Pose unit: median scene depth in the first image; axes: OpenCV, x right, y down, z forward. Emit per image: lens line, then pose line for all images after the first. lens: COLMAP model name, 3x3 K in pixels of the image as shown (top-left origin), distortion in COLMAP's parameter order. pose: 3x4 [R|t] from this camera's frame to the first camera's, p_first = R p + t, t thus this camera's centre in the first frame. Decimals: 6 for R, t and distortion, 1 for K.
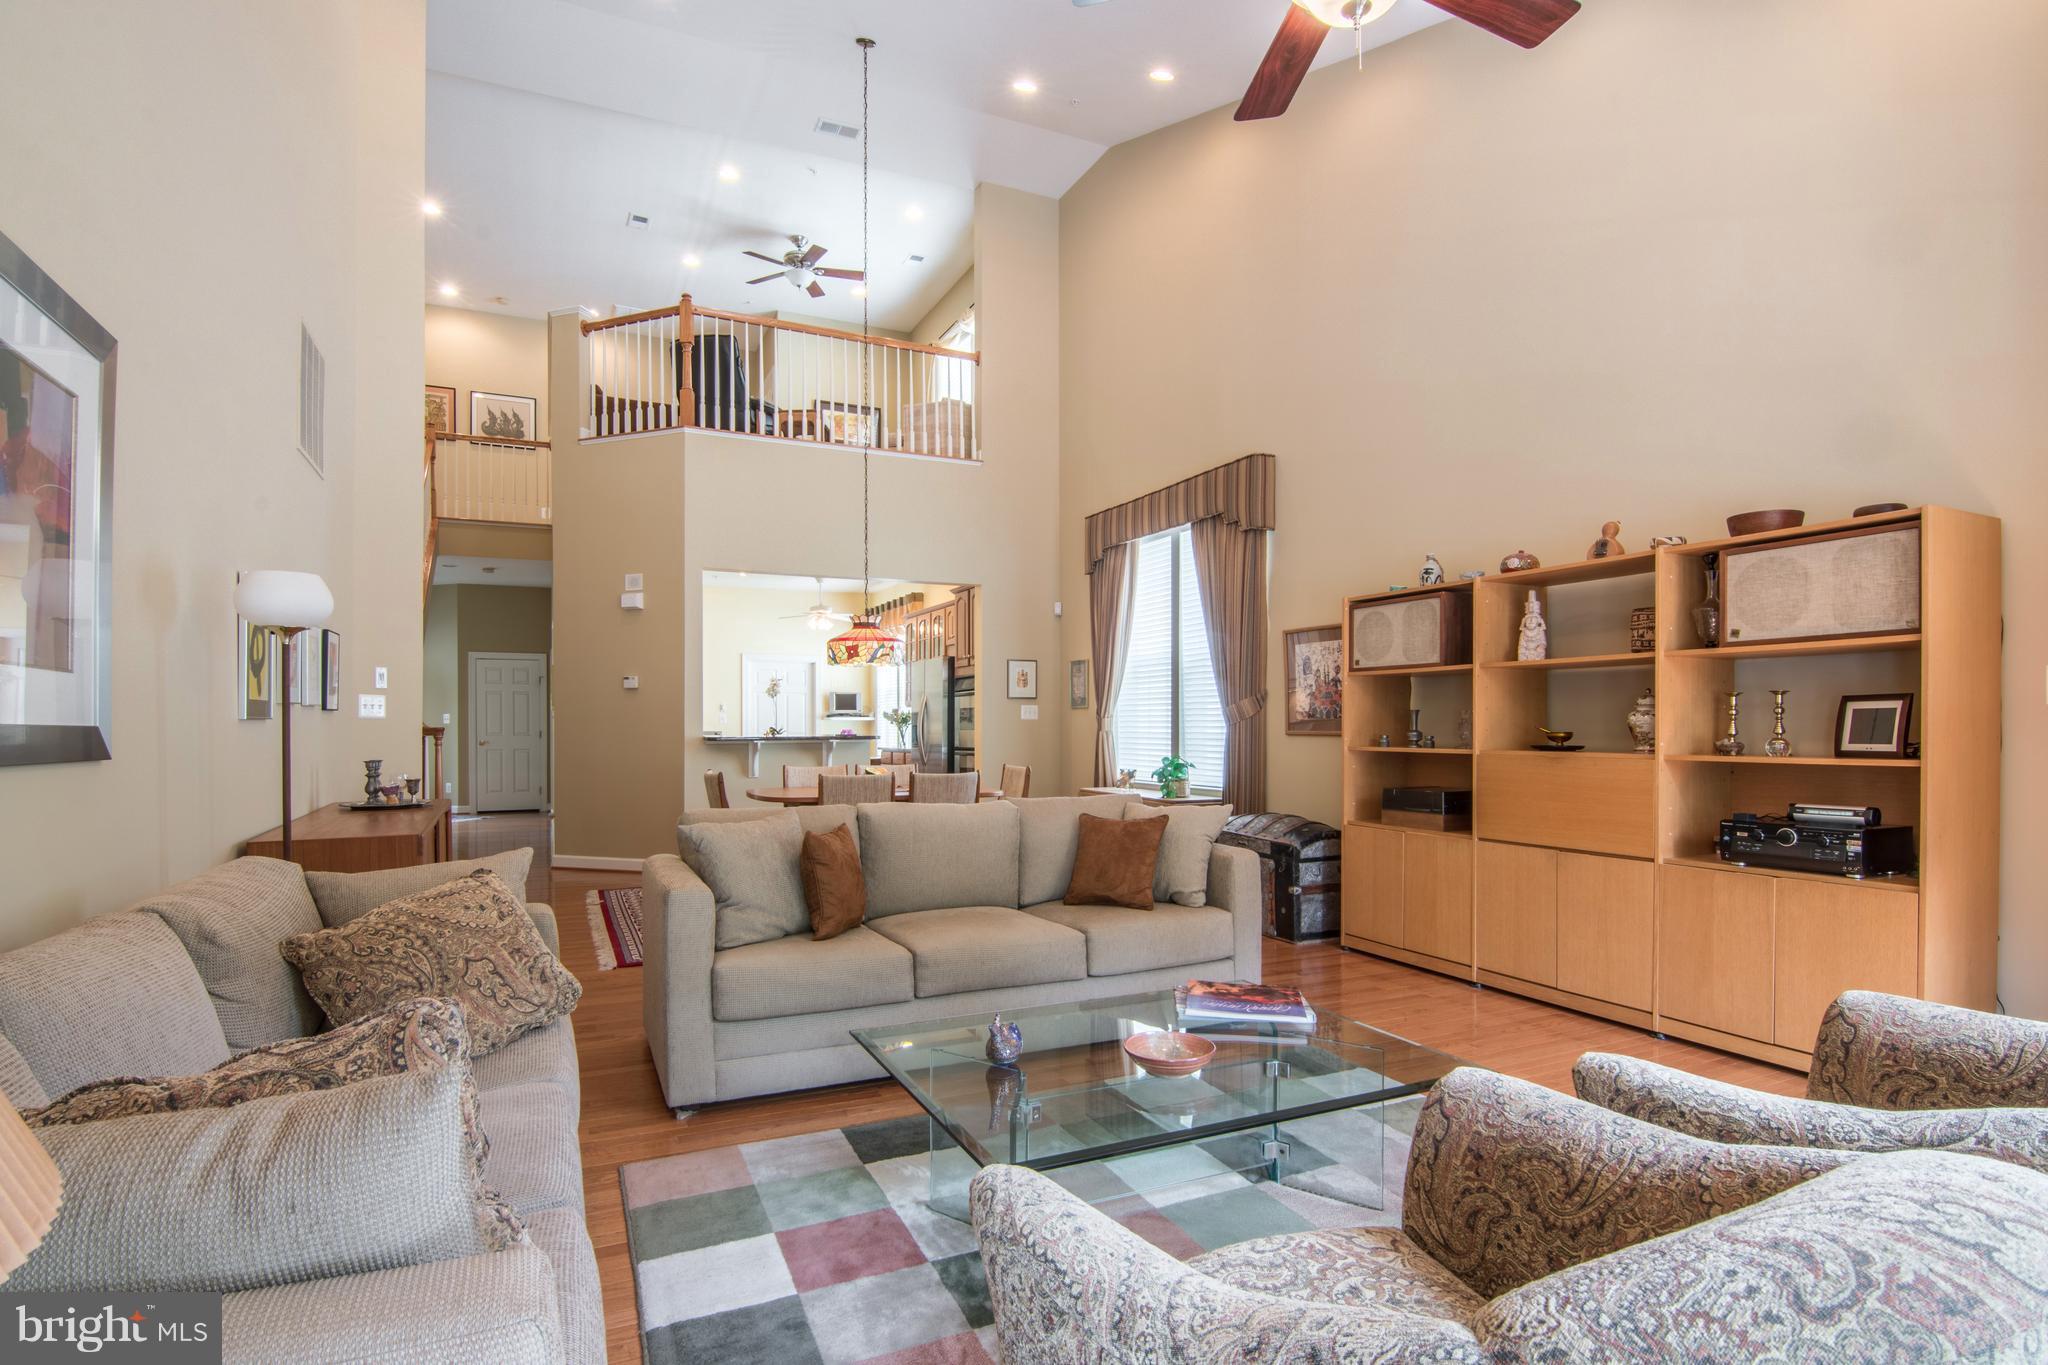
lens RADIAL K [[985.7, 0, 1001.9], [0, 985.7, 705.0], [0, 0, 1]] dist [-0.013720, -0.000619]
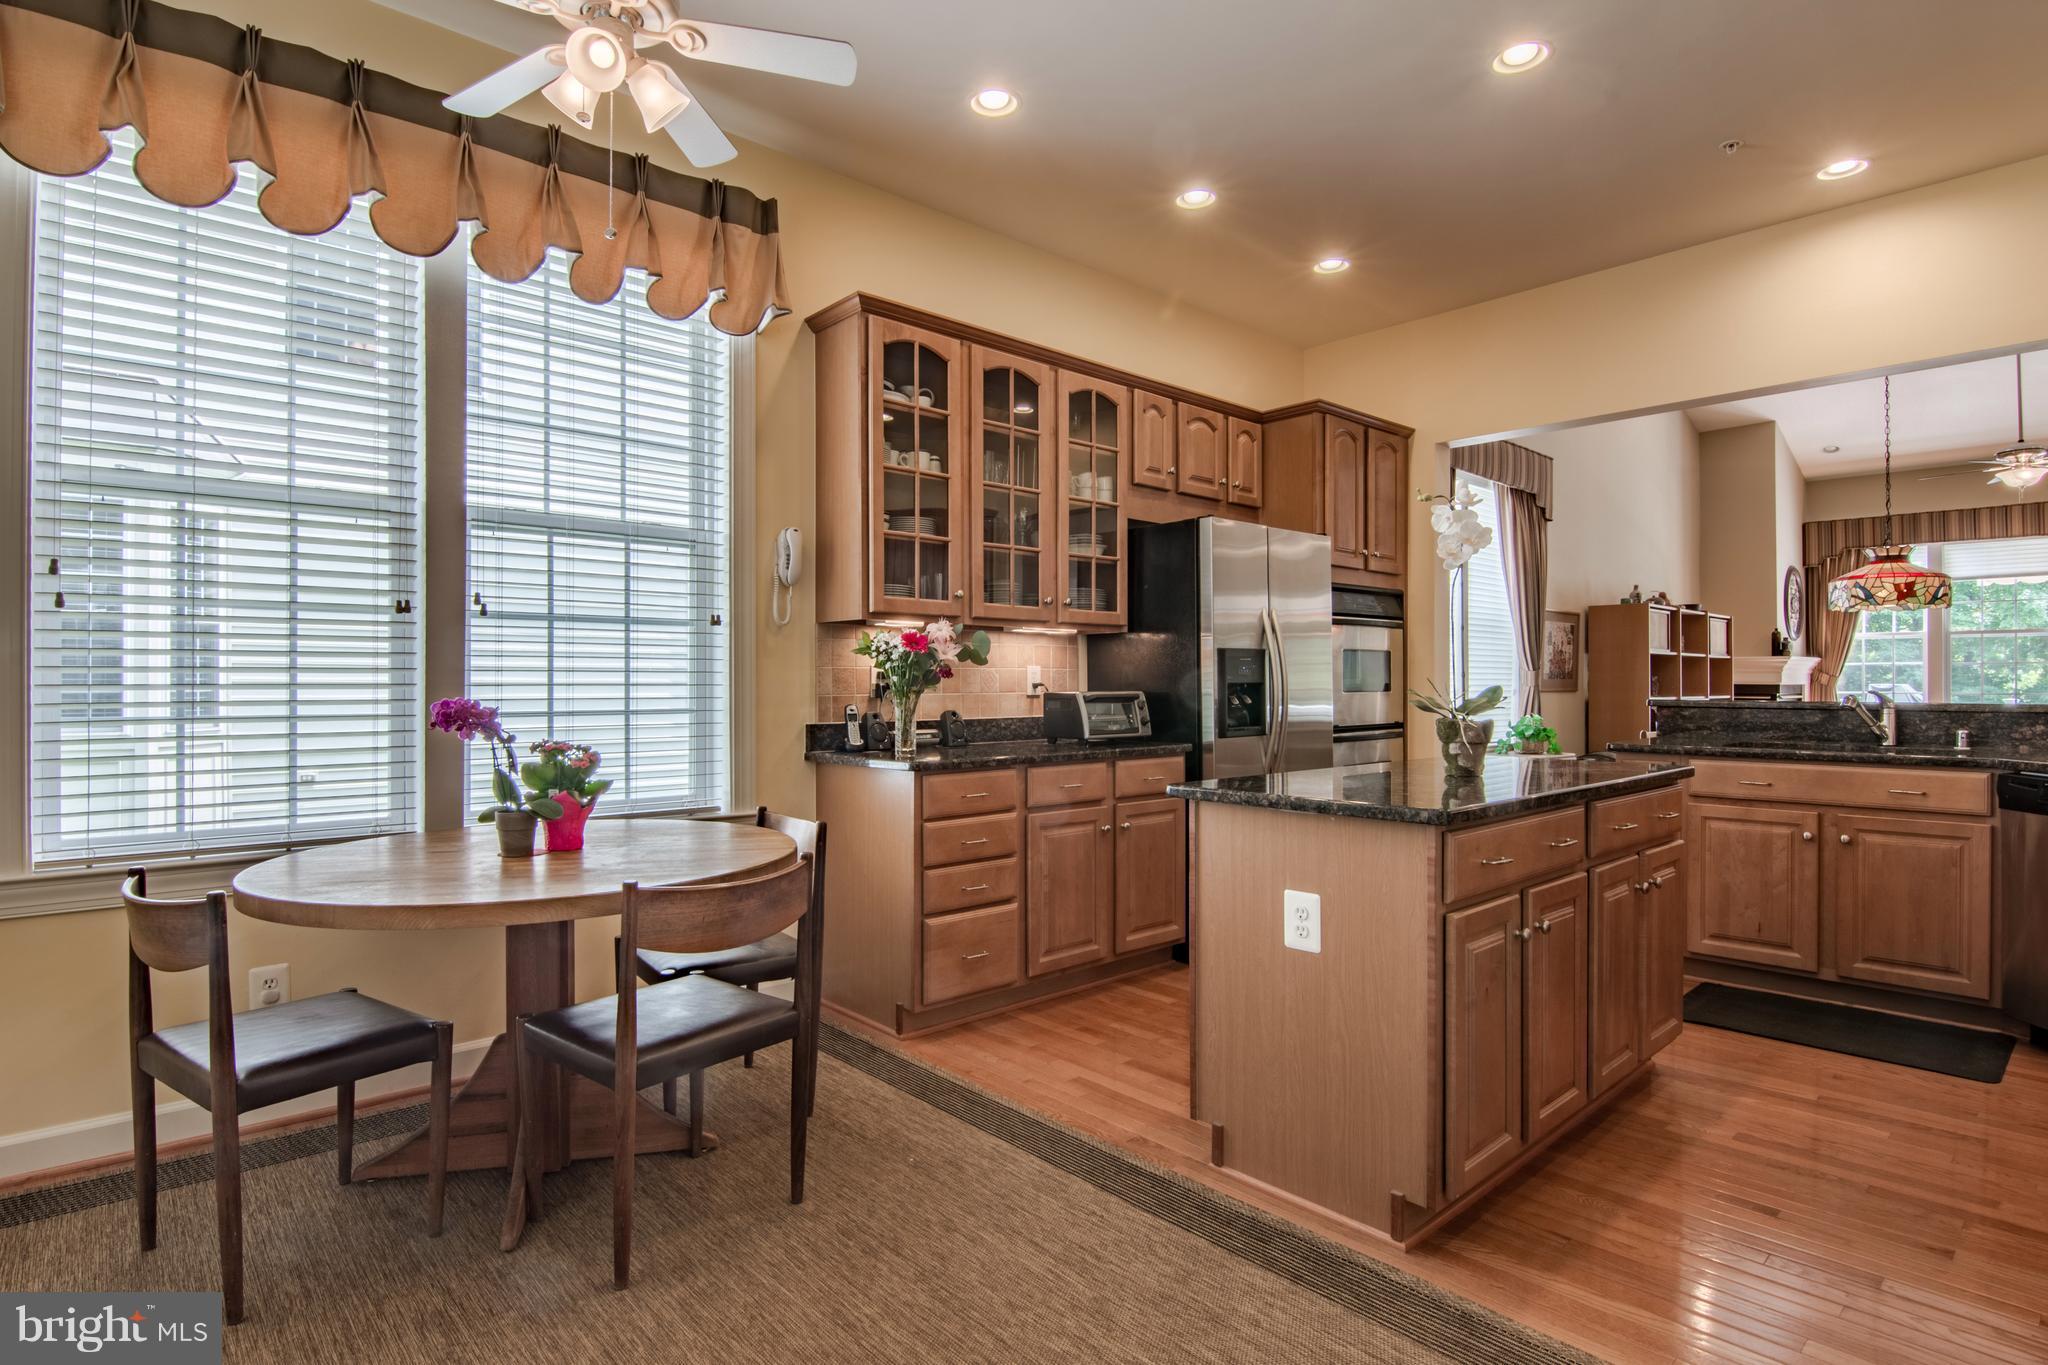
lens RADIAL K [[1021.3, 0, 1024.0], [0, 1021.3, 682.5], [0, 0, 1]] dist [-0.009464, -0.011221]
pose [[-0.286879, -0.001542, 0.957965, -1.306117], [-0.022640, 0.999730, -0.005171, 0.068588], [-0.957699, -0.023171, -0.286837, 3.447347]]
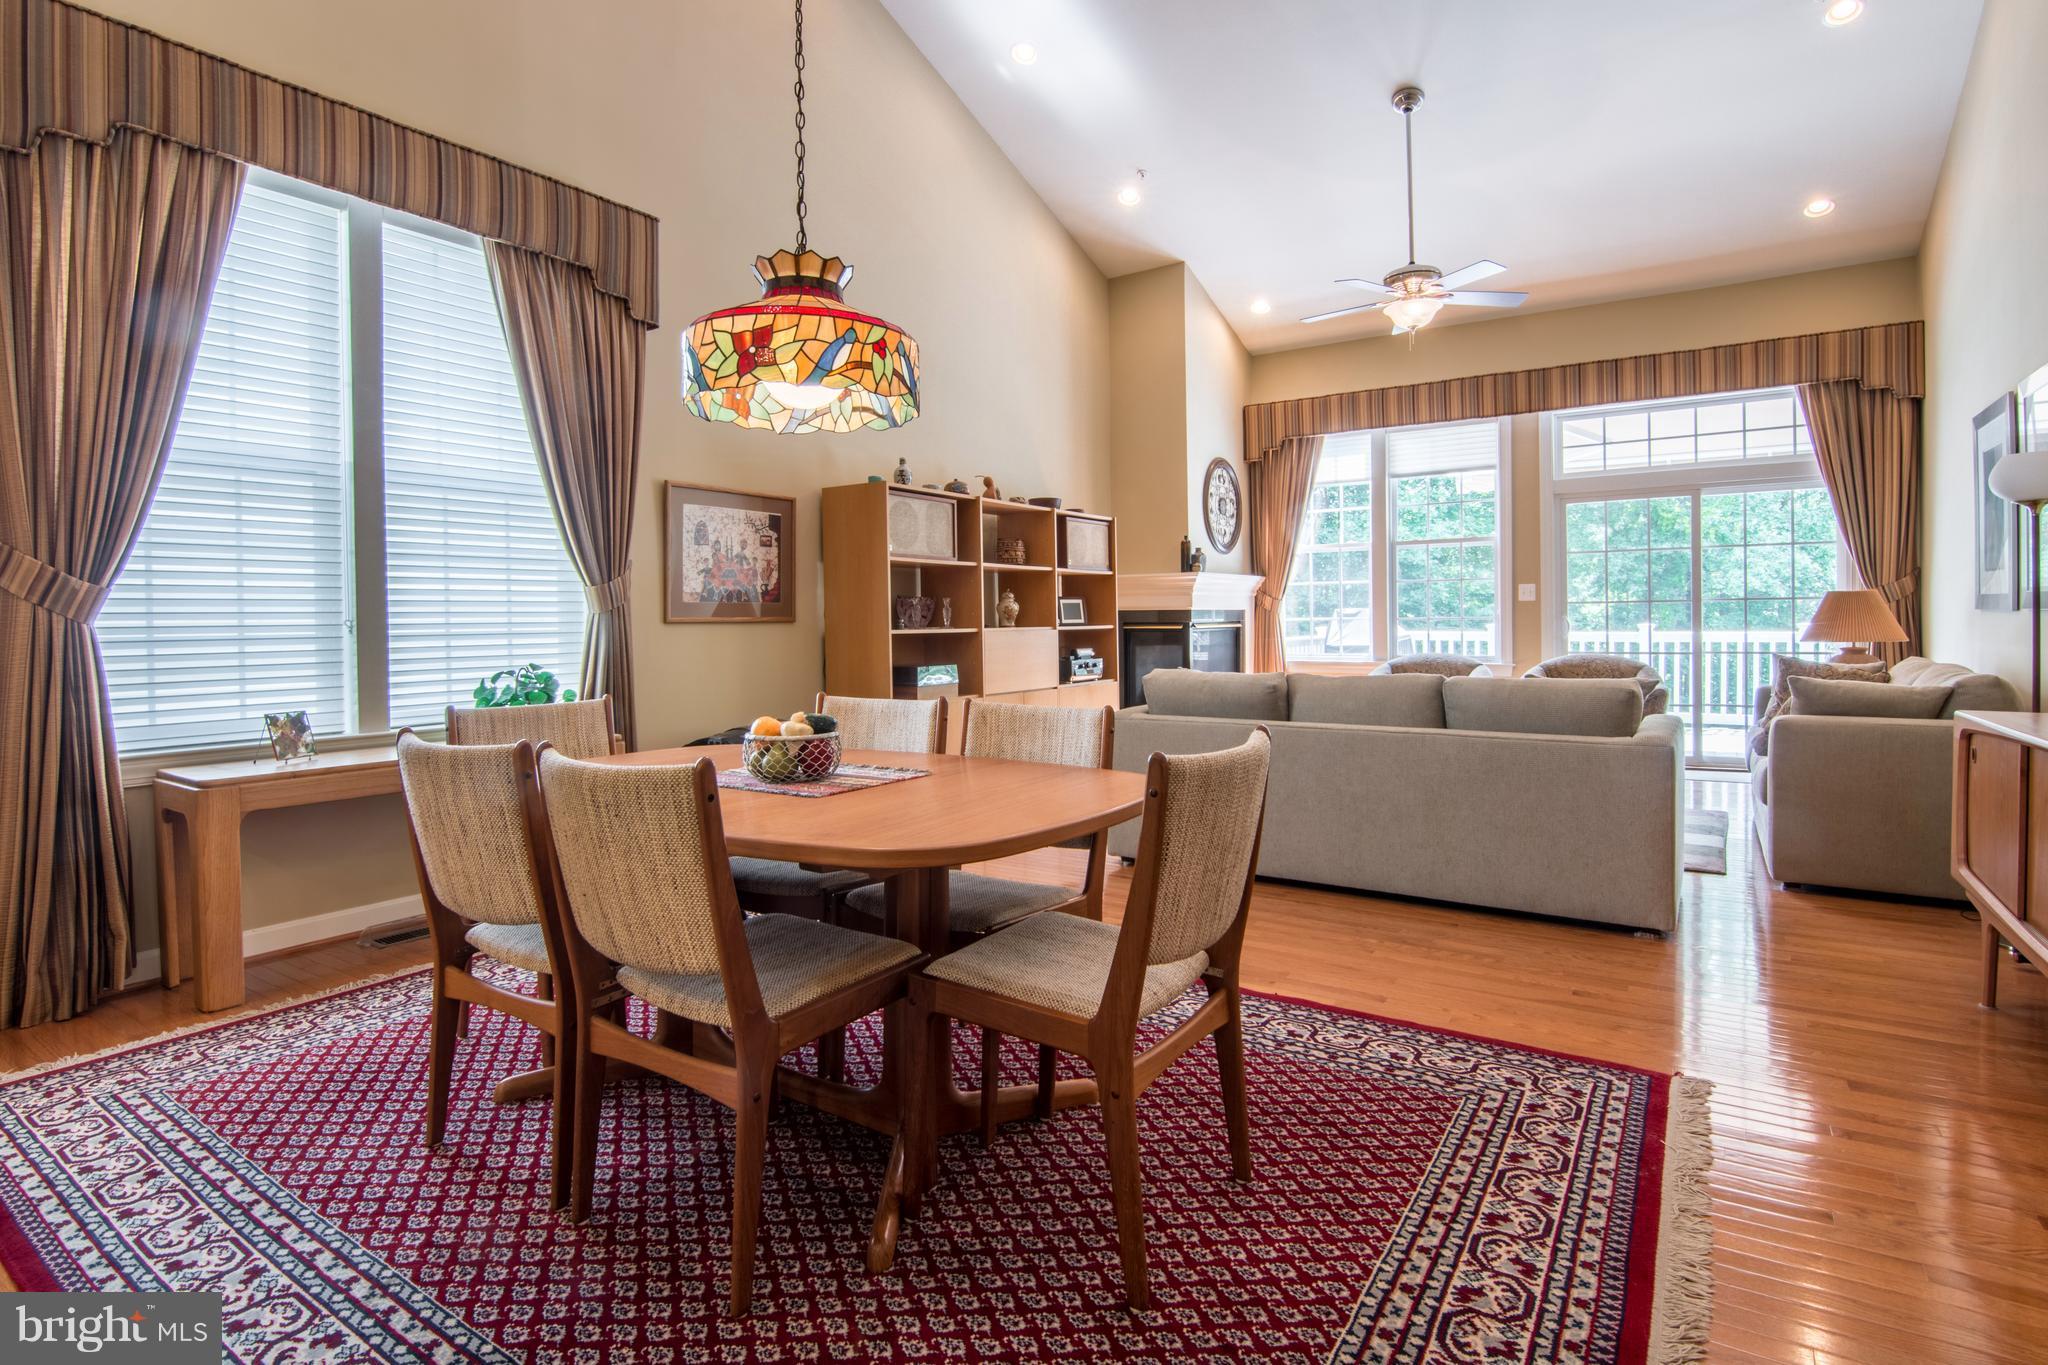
lens RADIAL K [[1015.7, 0, 1030.0], [0, 1015.7, 632.3], [0, 0, 1]] dist [-0.013550, -0.000455]
pose [[-0.520285, -0.006473, 0.853968, -0.862592], [-0.008057, 0.999964, 0.002671, 0.057259], [-0.853955, -0.005491, -0.520318, 2.013629]]
